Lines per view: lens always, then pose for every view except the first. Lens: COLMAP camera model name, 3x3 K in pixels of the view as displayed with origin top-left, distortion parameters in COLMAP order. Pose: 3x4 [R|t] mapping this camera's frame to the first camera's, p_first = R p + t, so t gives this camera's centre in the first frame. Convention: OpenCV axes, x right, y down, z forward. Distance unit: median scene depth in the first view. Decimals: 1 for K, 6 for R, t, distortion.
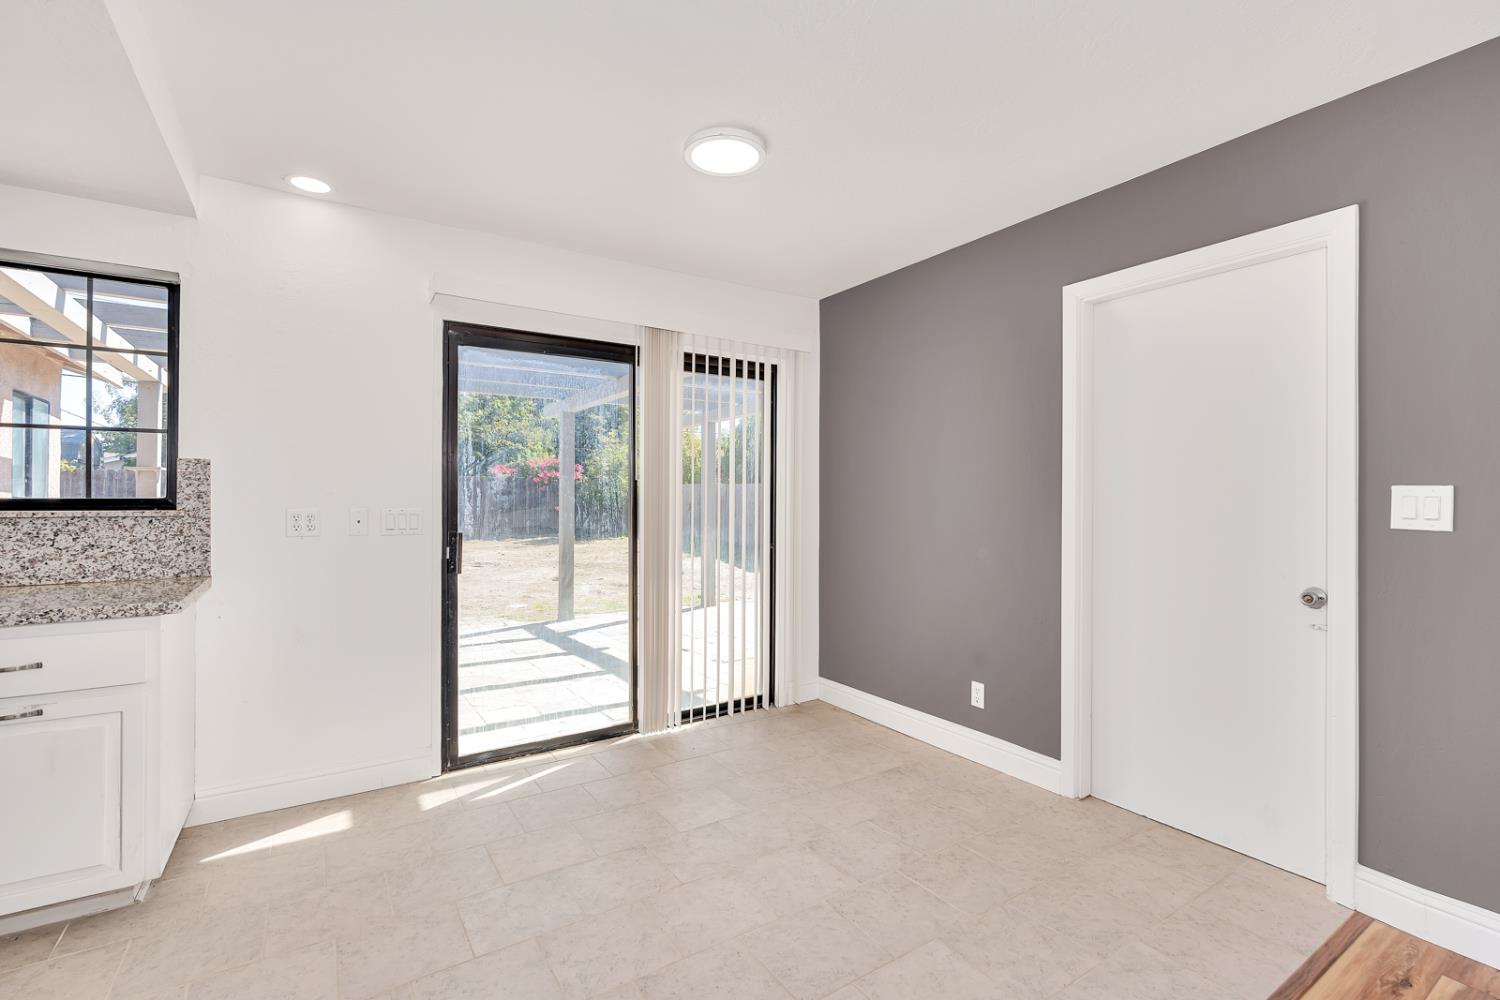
lens RADIAL K [[664.5, 0, 750.0], [0, 664.5, 500.0], [0, 0, 1]] dist [-0.002136, -0.000304]
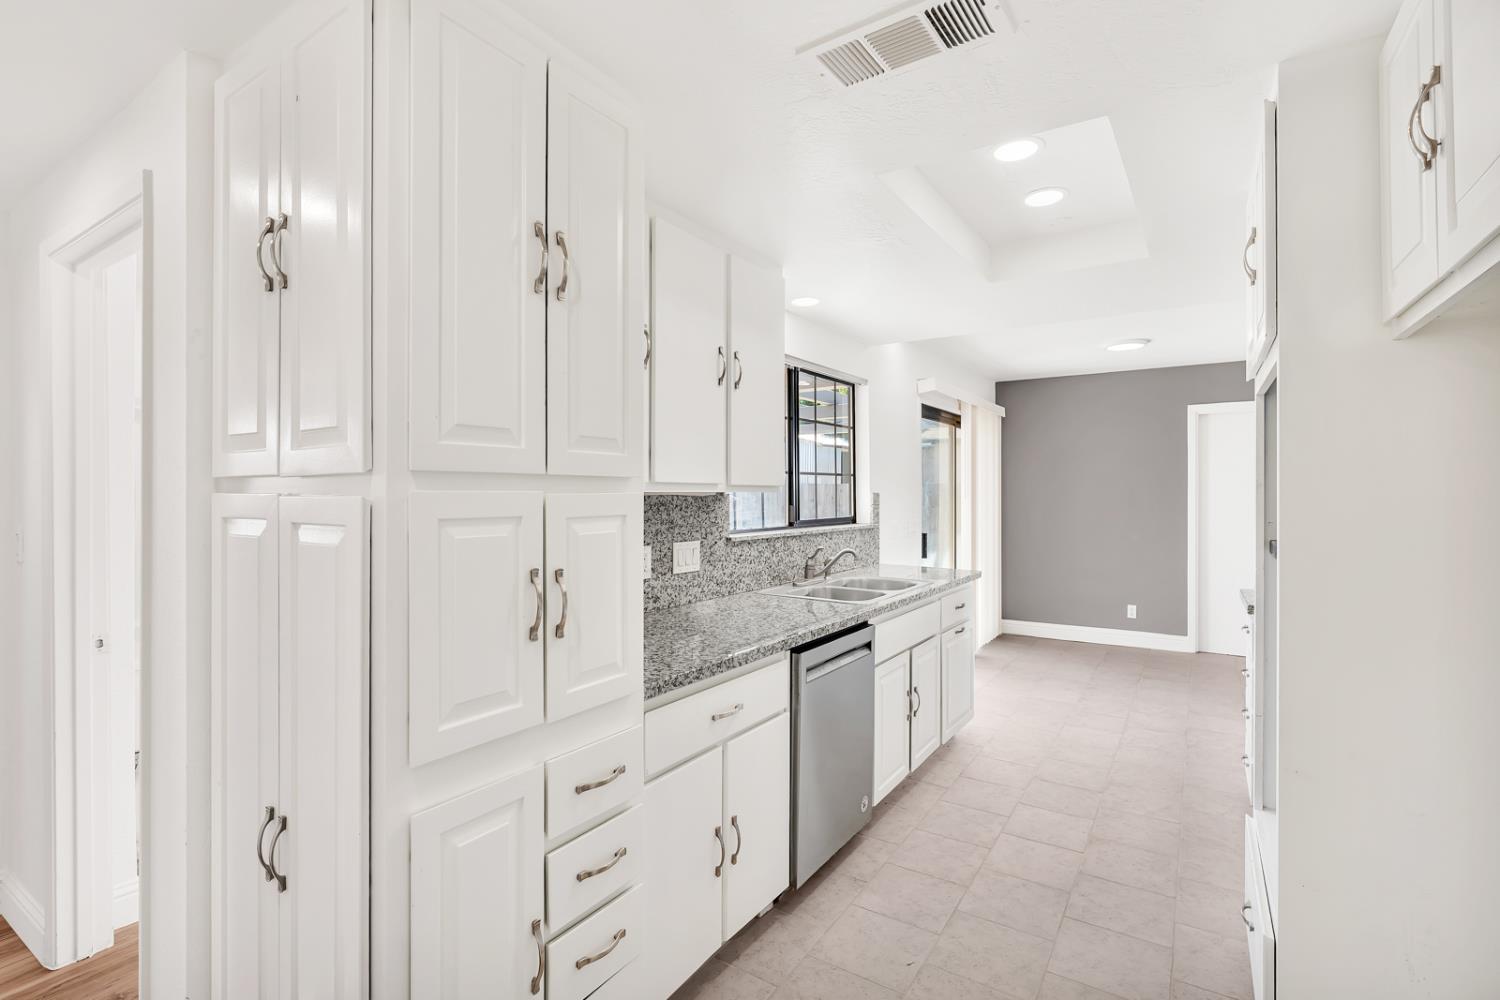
lens RADIAL K [[685.3, 0, 743.4], [0, 685.3, 496.0], [0, 0, 1]] dist [-0.003968, -0.000912]
pose [[0.917497, -0.004771, 0.397714, -1.646615], [0.001934, 0.999970, 0.007534, -0.061089], [-0.397738, -0.006143, 0.917478, -0.396478]]
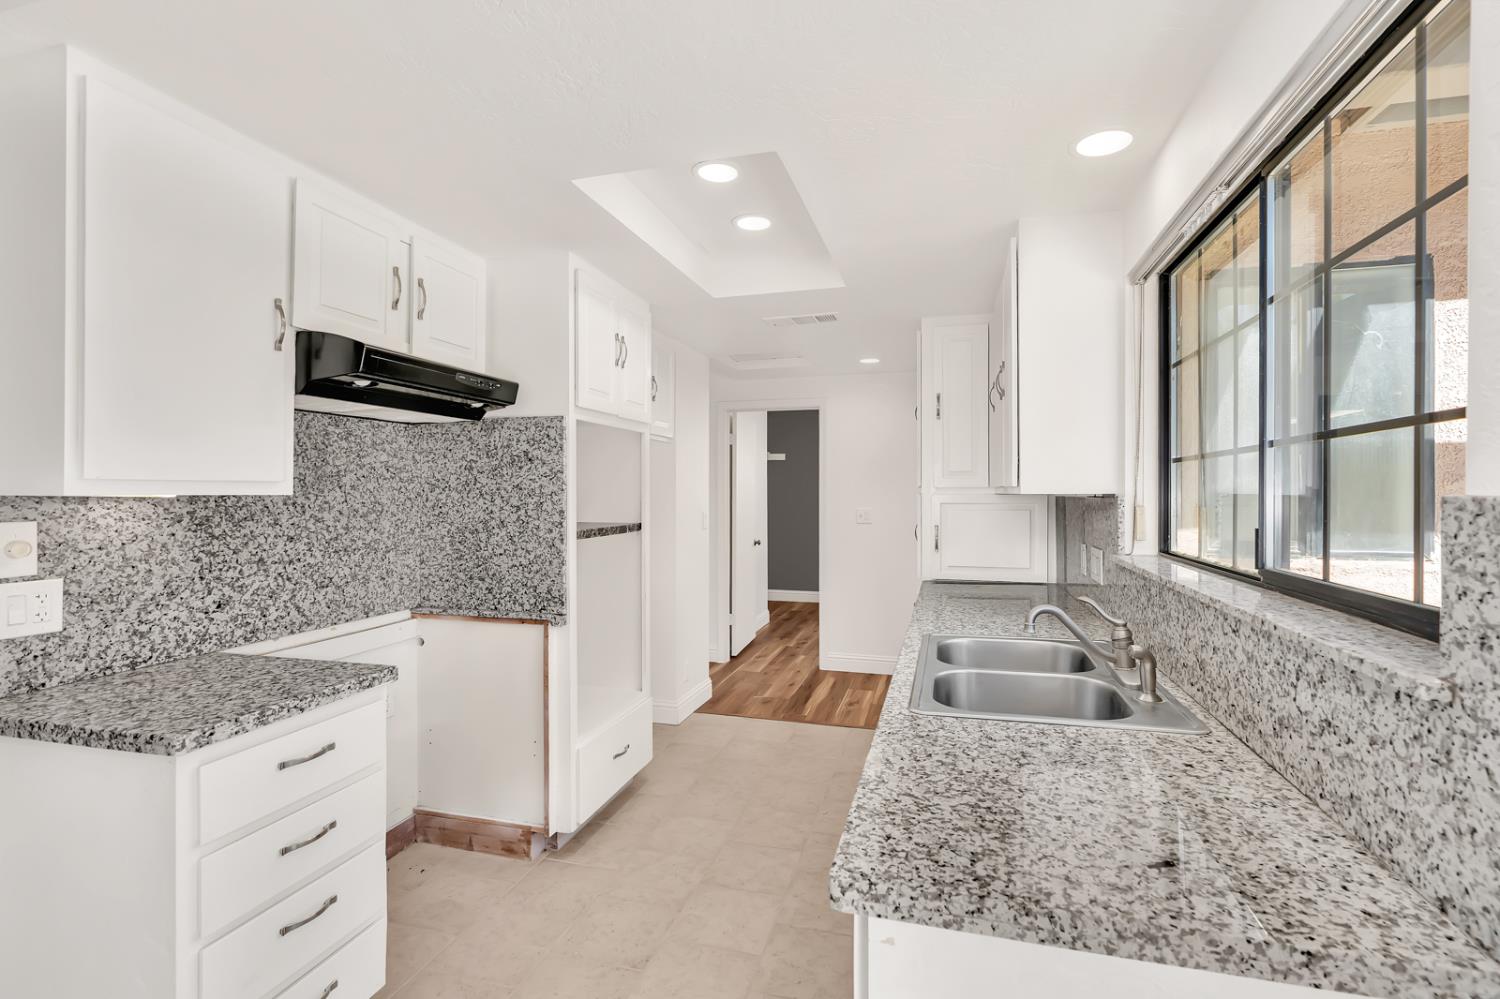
lens RADIAL K [[685.3, 0, 743.4], [0, 685.3, 495.5], [0, 0, 1]] dist [-0.003968, -0.000912]
pose [[-0.756587, 0.002371, -0.653888, -0.397466], [0.002909, 0.999996, 0.000260, -0.058995], [0.653886, -0.001705, -0.756591, 0.930290]]
